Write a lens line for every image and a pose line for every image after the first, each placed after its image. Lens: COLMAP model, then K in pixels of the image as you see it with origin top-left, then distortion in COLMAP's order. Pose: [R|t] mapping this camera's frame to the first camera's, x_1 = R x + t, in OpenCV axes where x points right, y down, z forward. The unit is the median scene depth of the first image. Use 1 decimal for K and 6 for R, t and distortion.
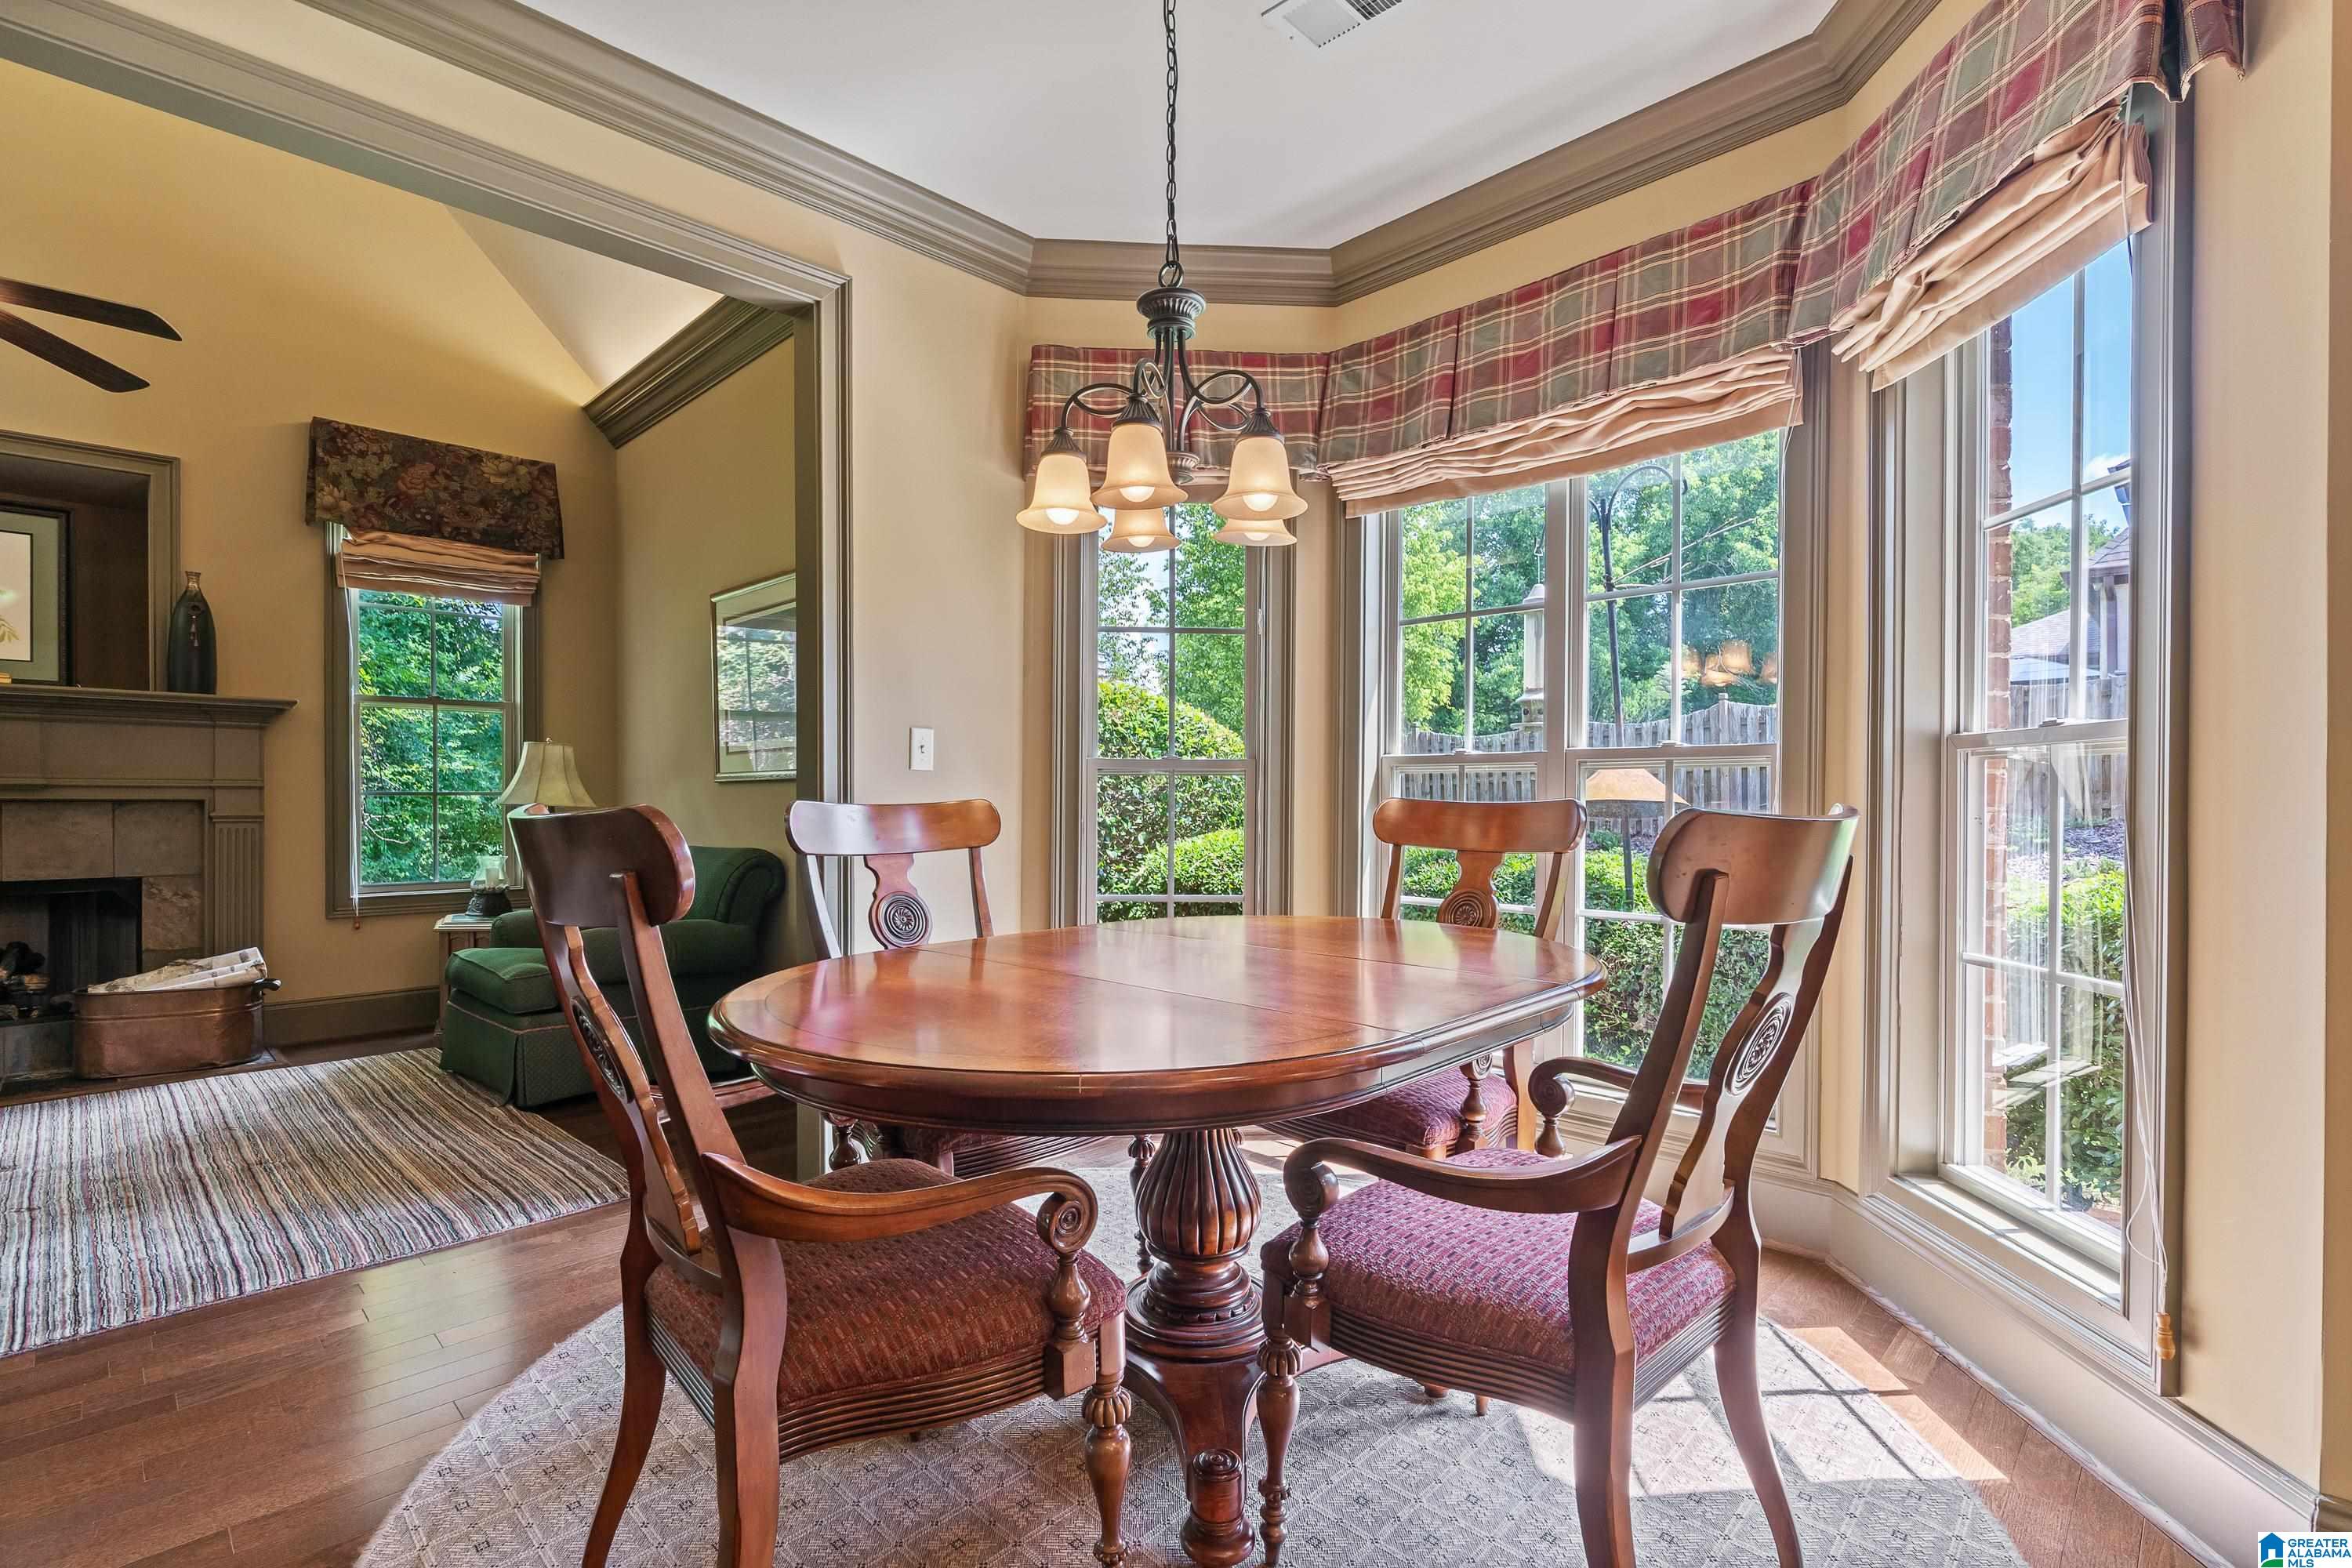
lens RADIAL K [[1083.3, 0, 1164.3], [0, 1083.3, 806.2], [0, 0, 1]] dist [-0.004475, 0.000506]
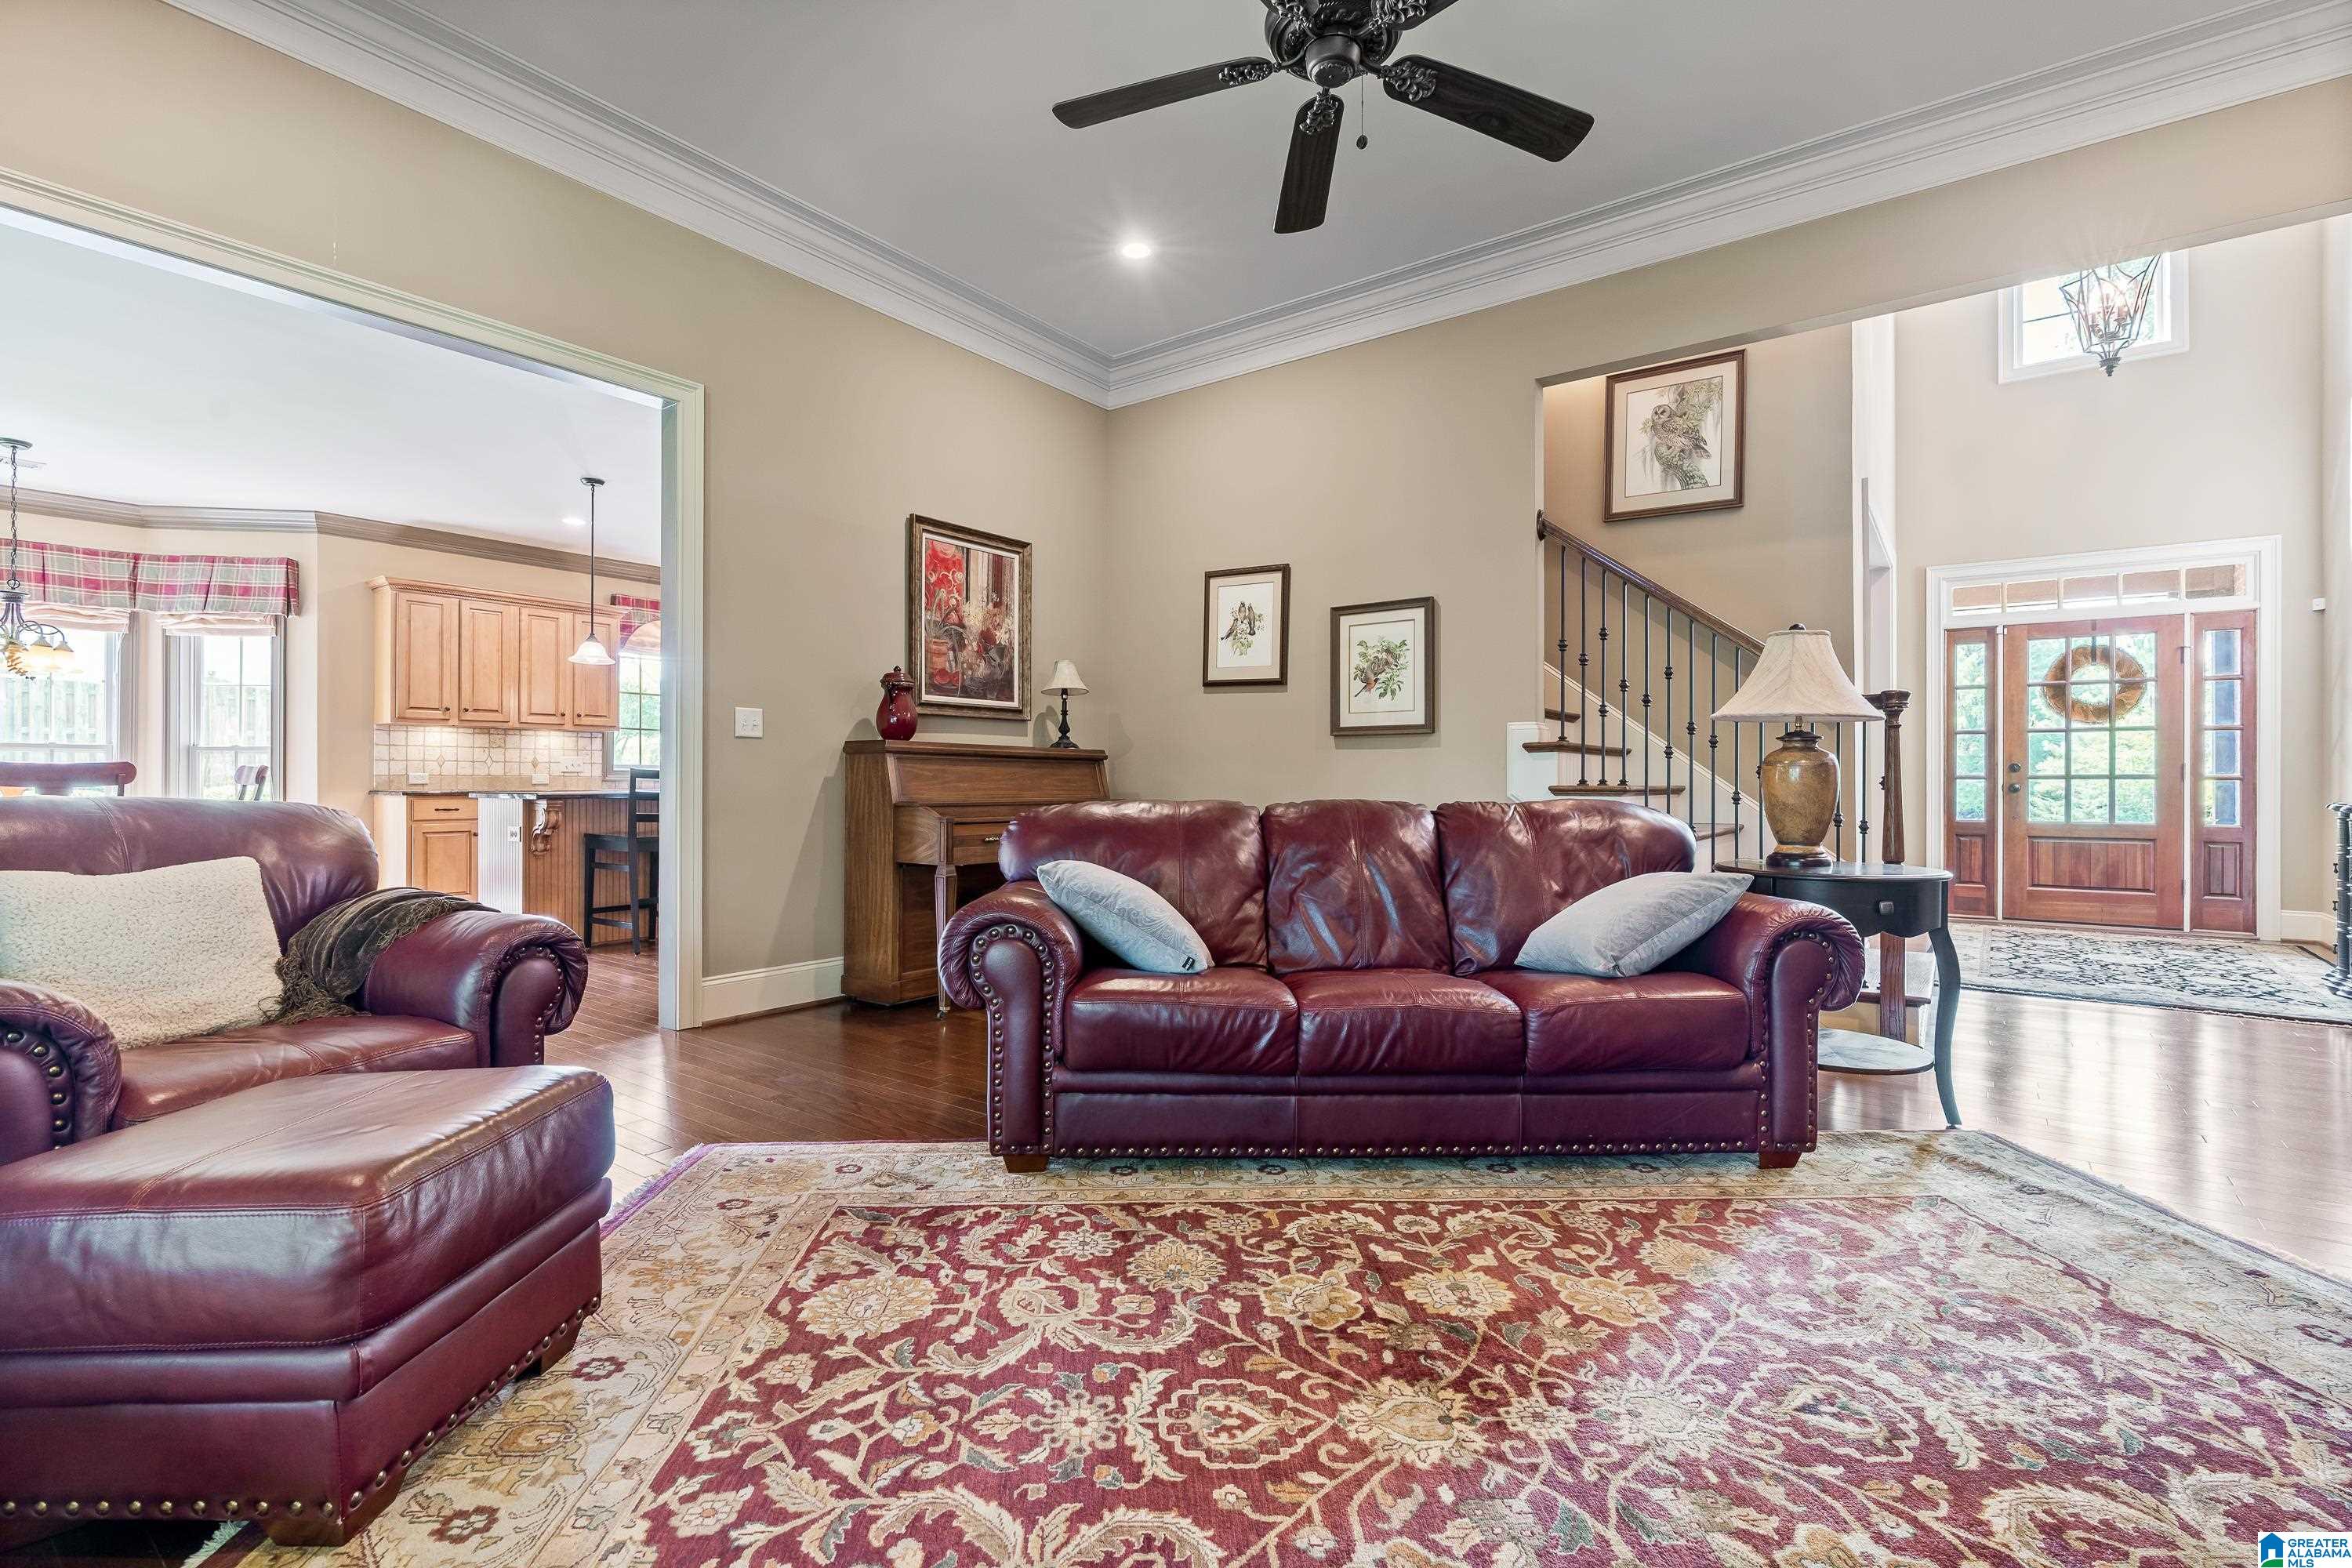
lens RADIAL K [[1076.1, 0, 1182.3], [0, 1076.1, 777.8], [0, 0, 1]] dist [-0.002882, -0.000170]
pose [[-0.136572, 0.003376, 0.990624, -1.470416], [0.007489, 0.999969, -0.002375, 0.031377], [-0.990602, 0.007094, -0.136593, -0.774084]]
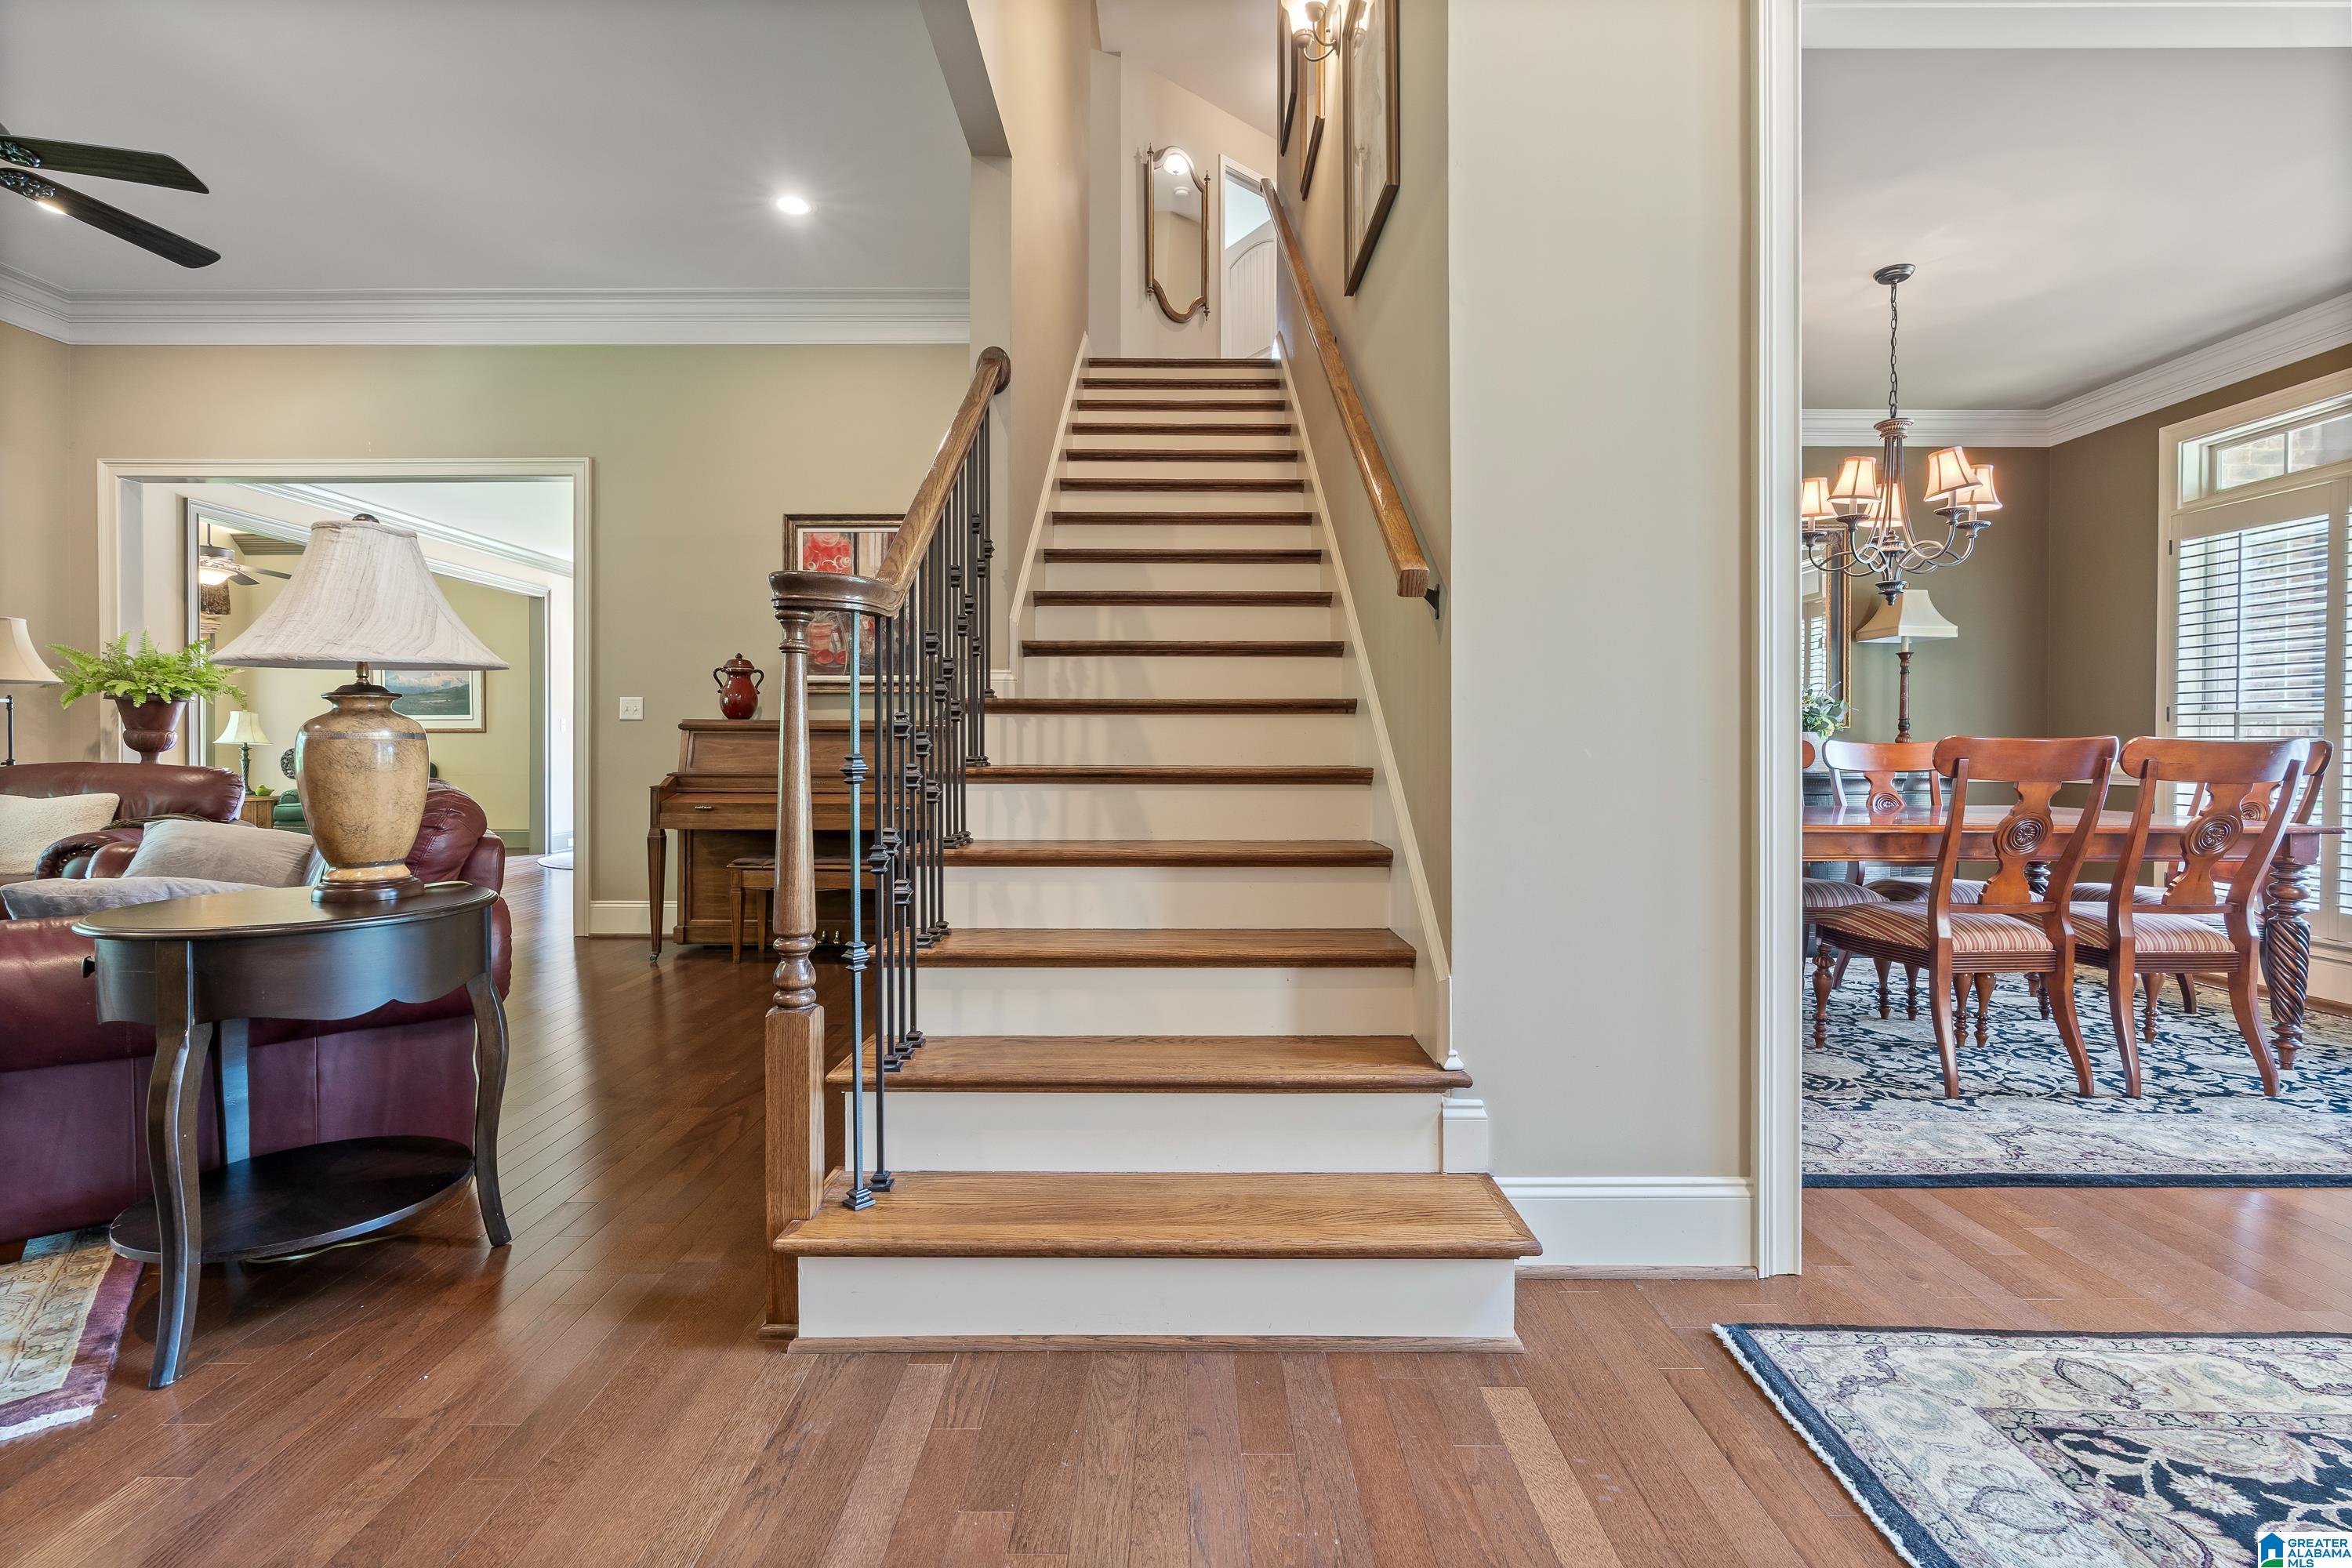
lens RADIAL K [[1087.0, 0, 1177.2], [0, 1087.0, 753.0], [0, 0, 1]] dist [-0.000988, -0.000028]
pose [[0.717825, -0.003061, 0.696216, -0.849554], [0.005853, 0.999982, -0.001638, 0.033873], [-0.696199, 0.005250, 0.717830, -1.918709]]
